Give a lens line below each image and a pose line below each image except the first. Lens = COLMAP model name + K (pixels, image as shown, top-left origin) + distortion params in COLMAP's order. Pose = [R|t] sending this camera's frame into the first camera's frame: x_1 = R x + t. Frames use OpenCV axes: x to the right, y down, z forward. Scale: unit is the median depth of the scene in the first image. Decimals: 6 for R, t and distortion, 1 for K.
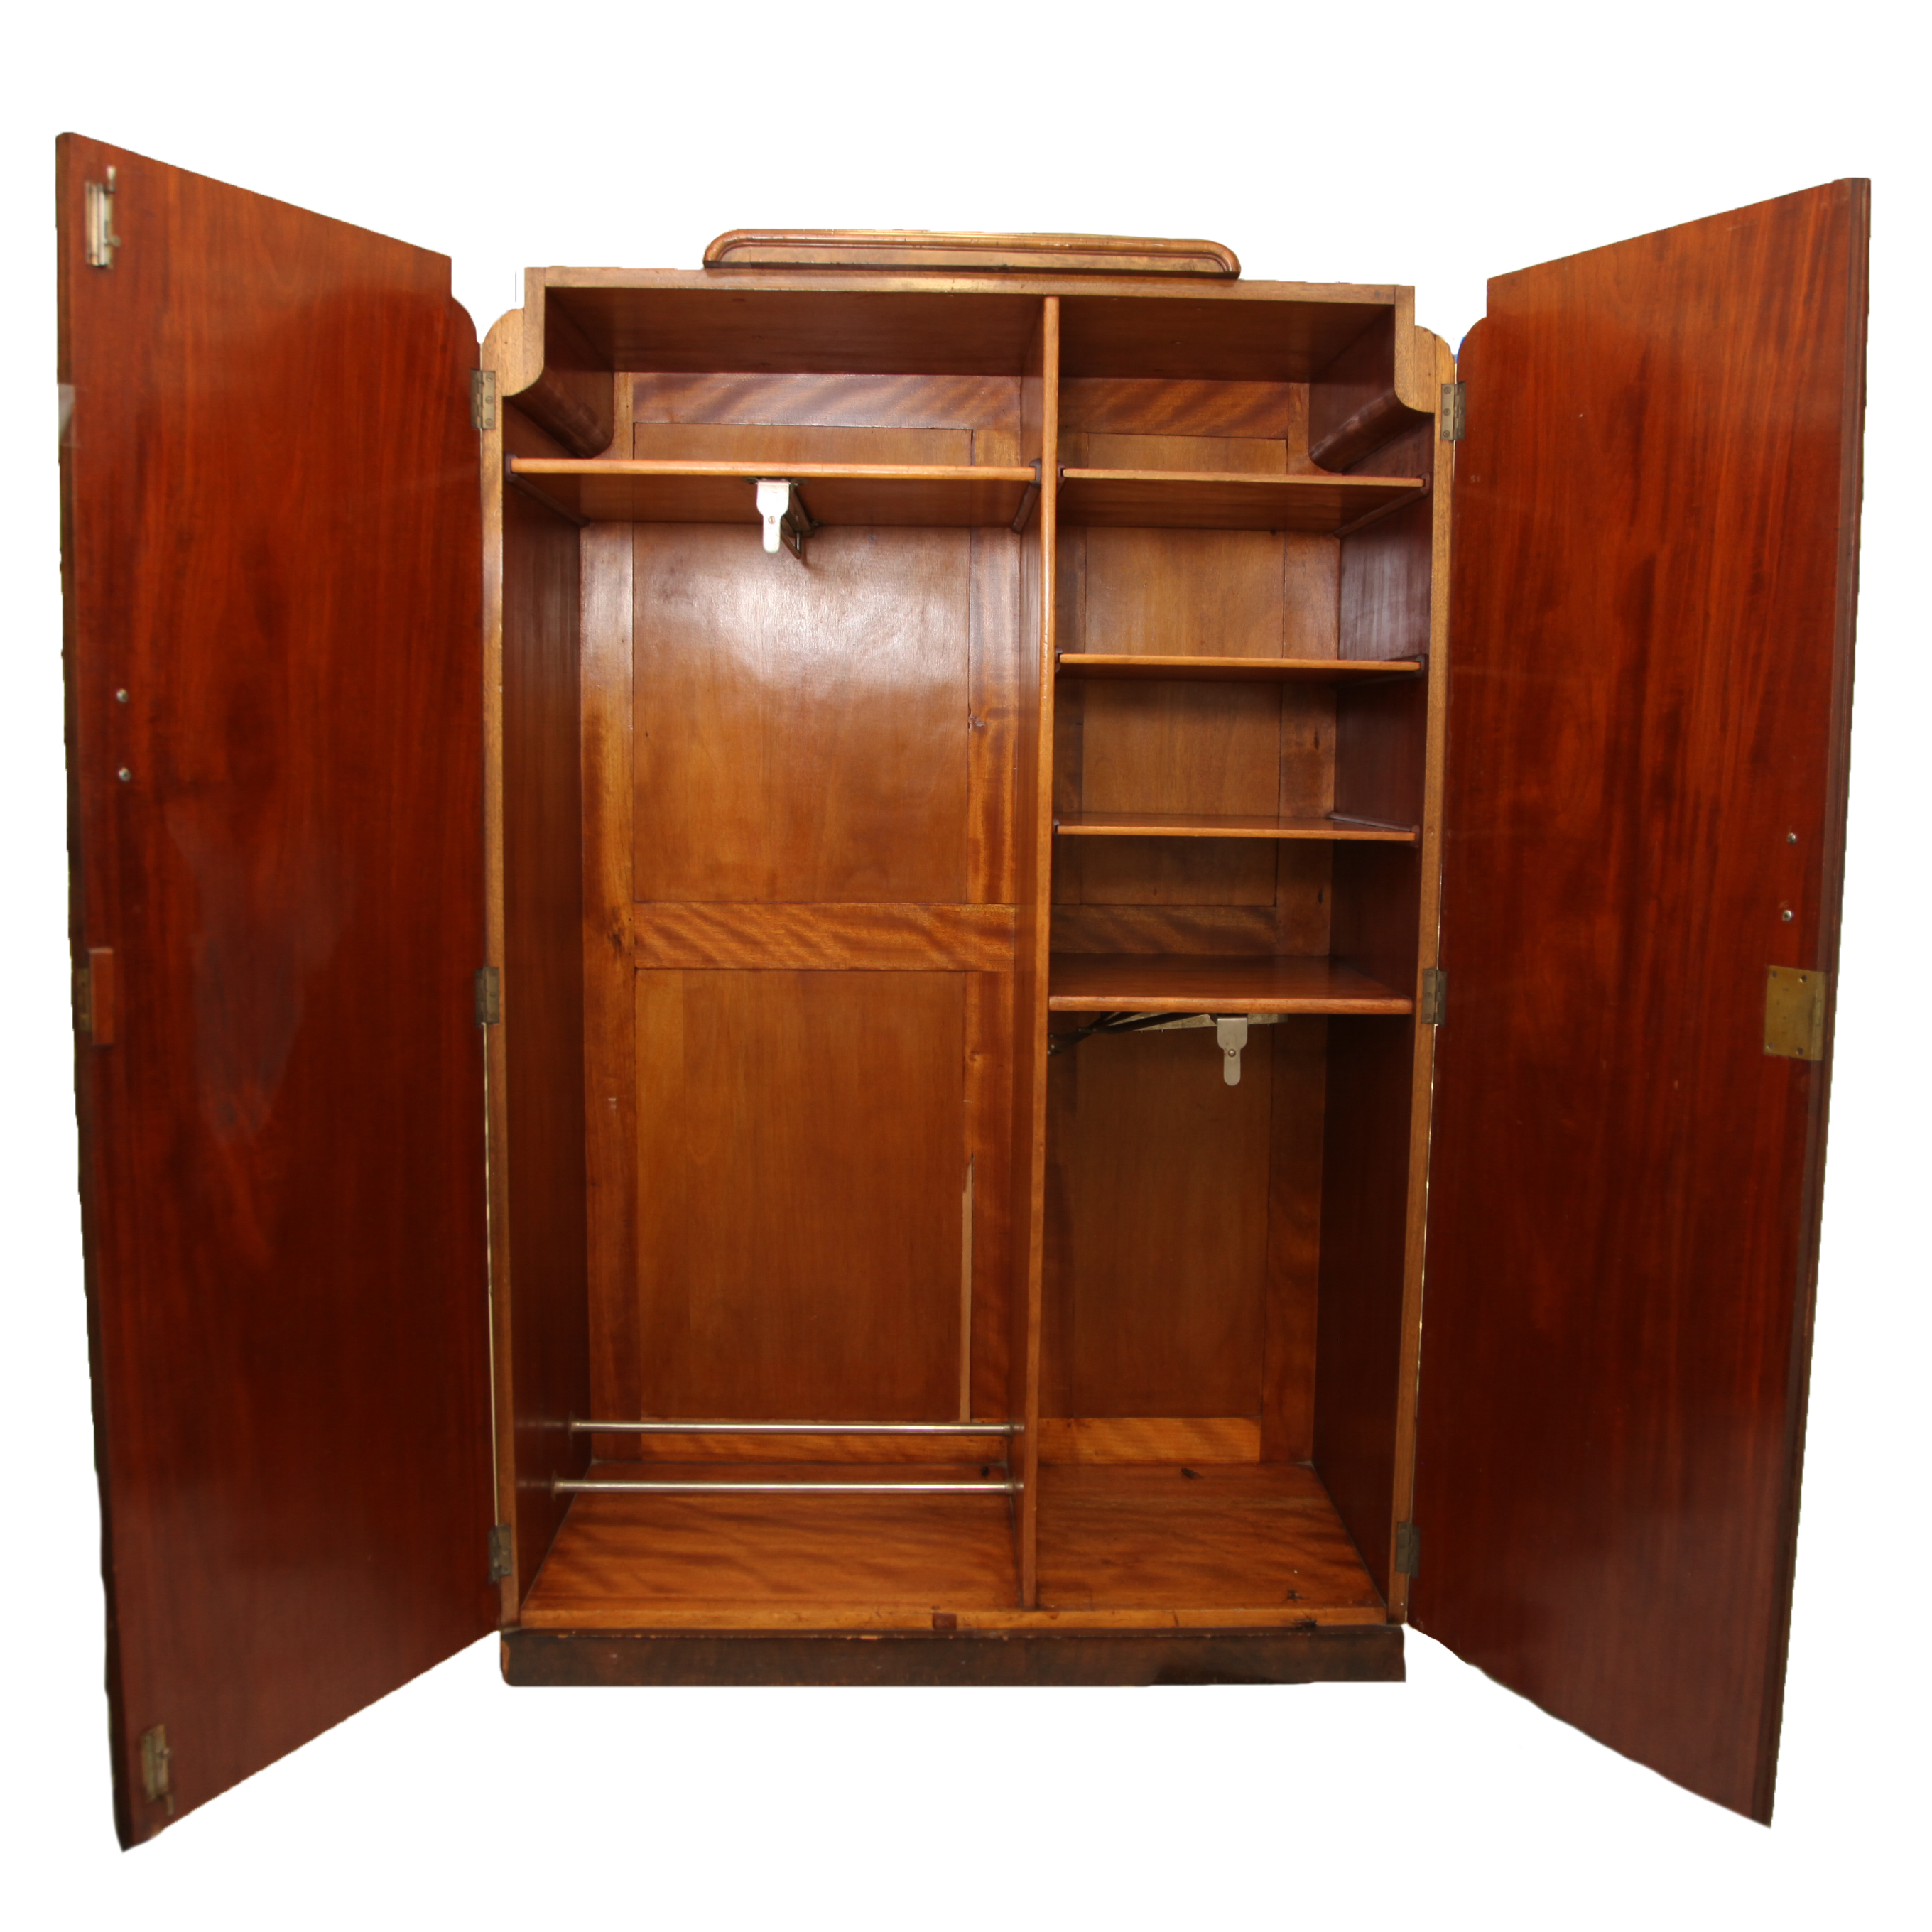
lens RADIAL K [[1994.0, 0, 966.0], [0, 1994.0, 966.0], [0, 0, 1]] dist [-0.005514, 0.000509]
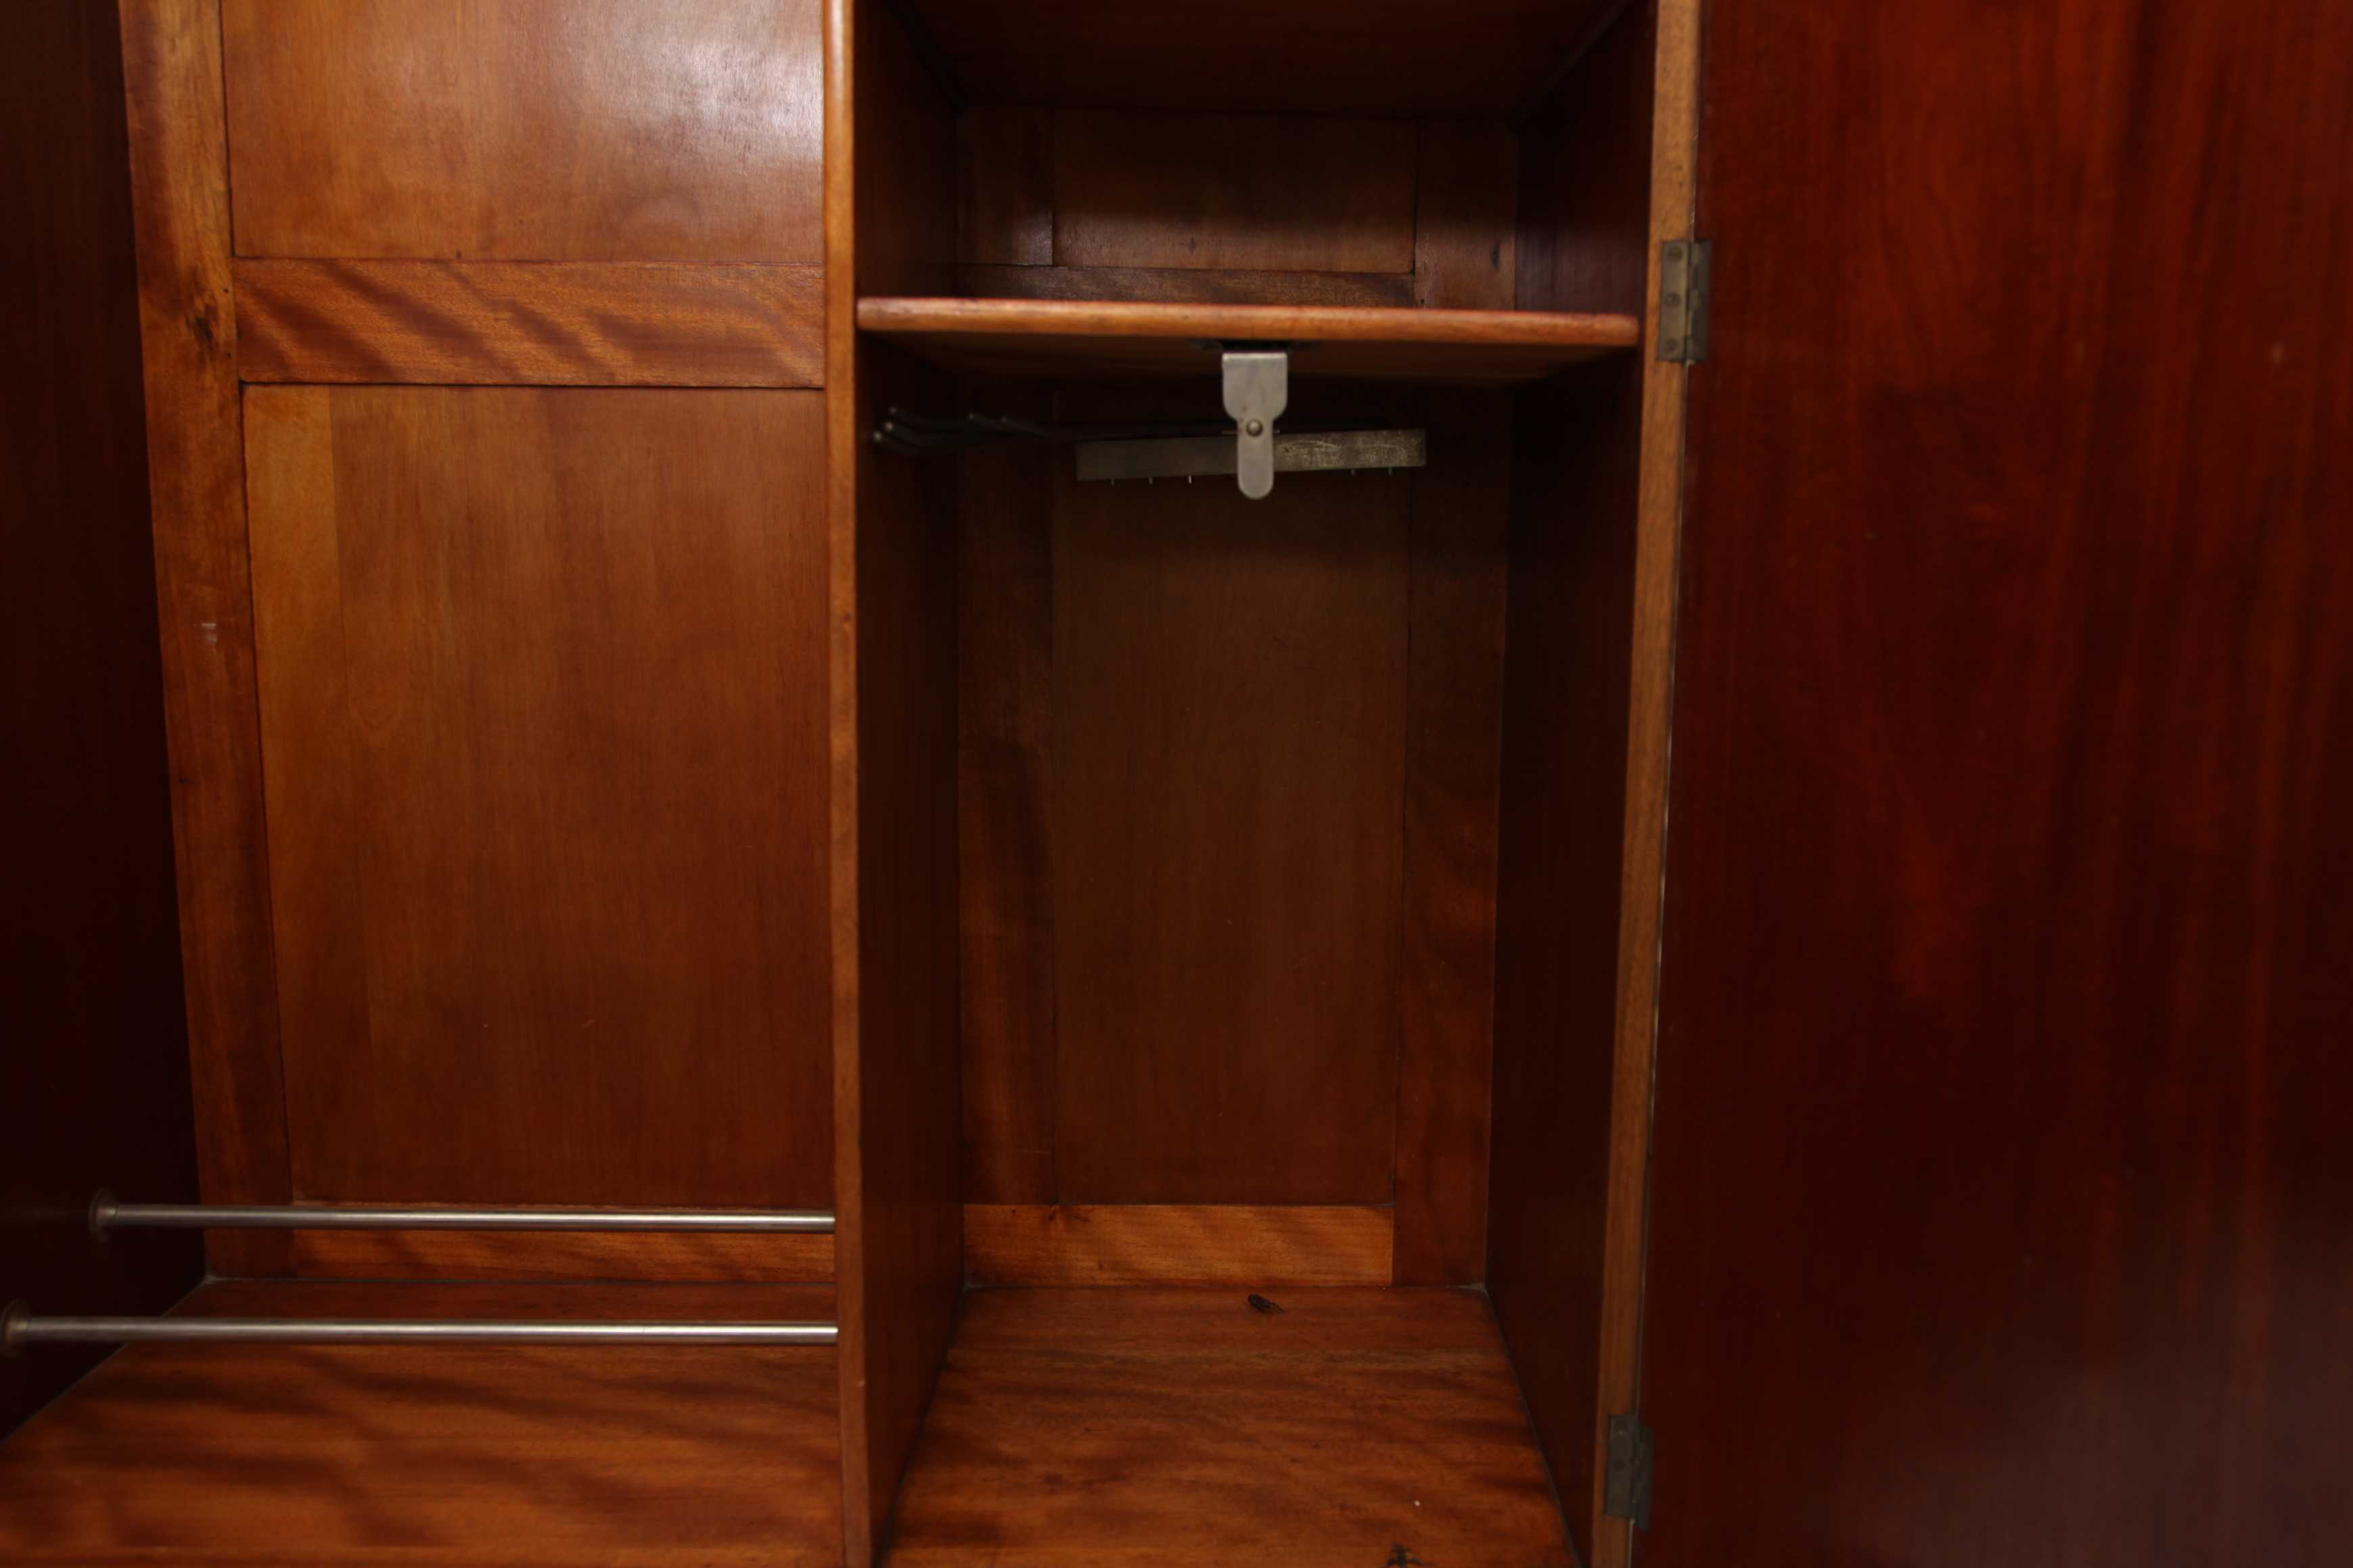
lens RADIAL K [[2075.6, 0, 1227.3], [0, 2075.6, 790.3], [0, 0, 1]] dist [0.018632, 0.021764]
pose [[0.999817, 0.001543, -0.019052, 0.117667], [-0.001206, 0.999843, 0.017690, 0.104113], [0.019076, -0.017664, 0.999662, 0.436180]]
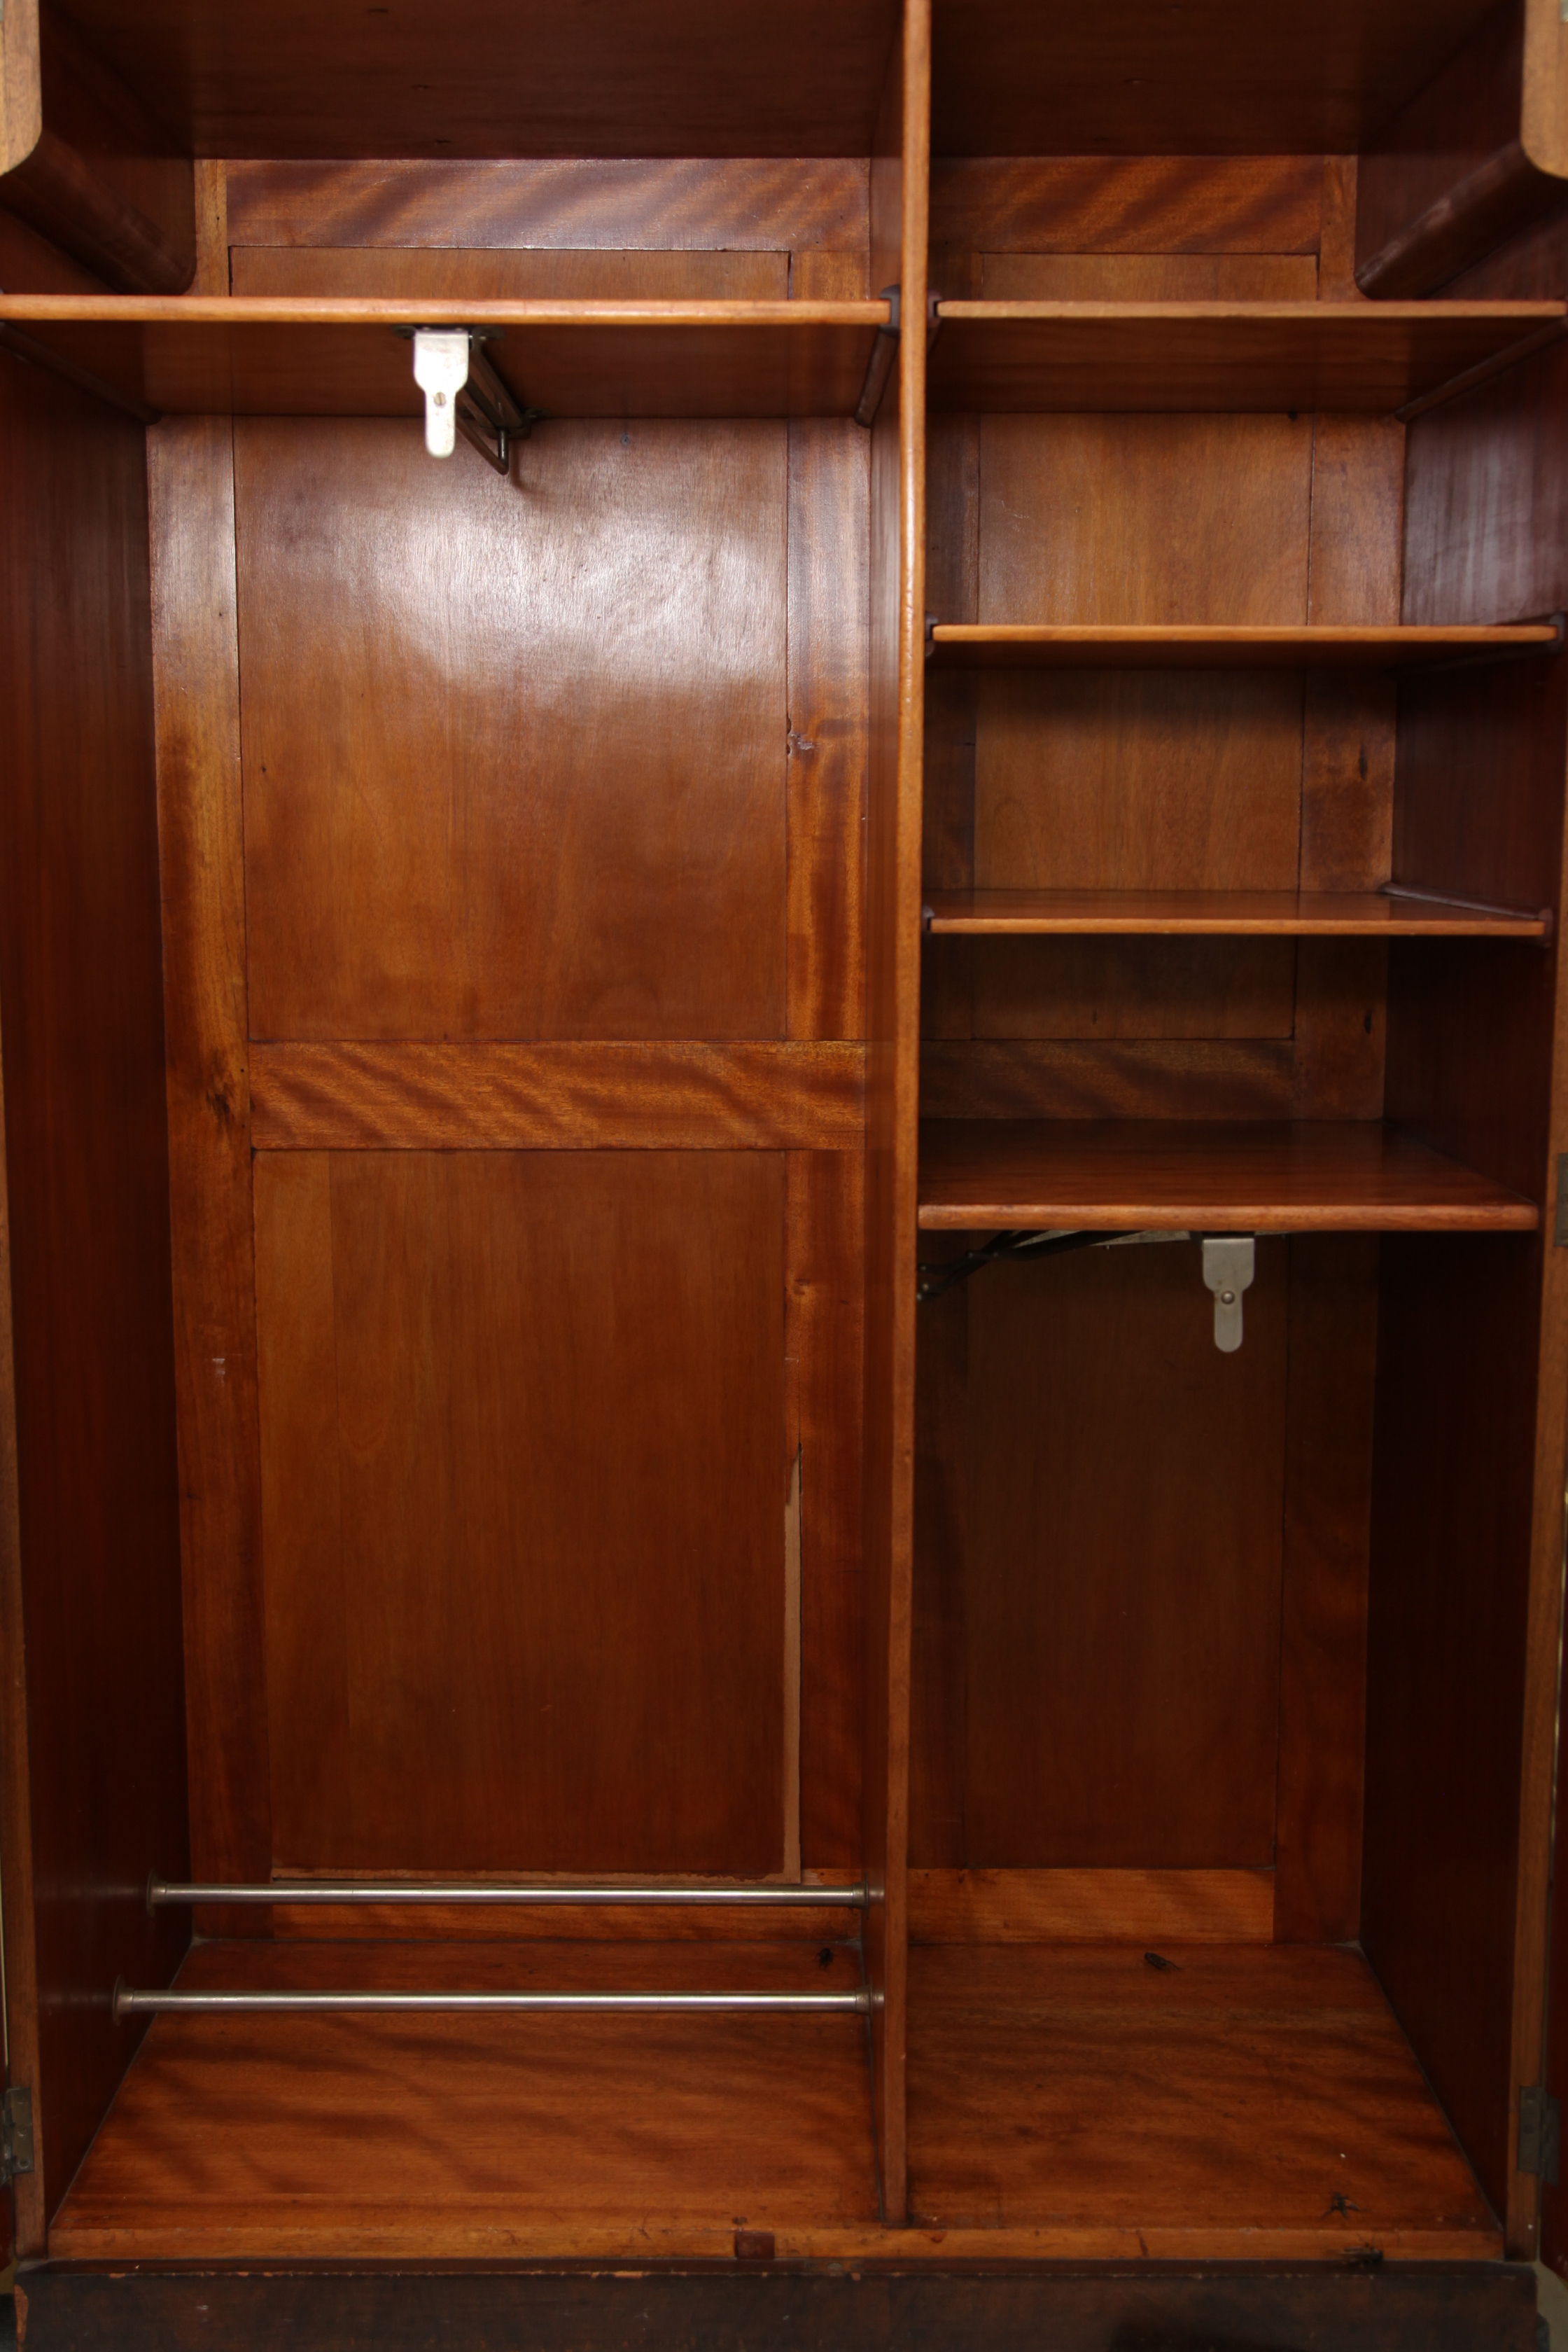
lens RADIAL K [[2775.5, 0, 735.2], [0, 2775.5, 1162.7], [0, 0, 1]] dist [0.110541, 0.026665]
pose [[0.999475, -0.007619, -0.031495, 0.011217], [0.008549, 0.999528, 0.029493, -0.019132], [0.031255, -0.029747, 0.999069, 0.143464]]
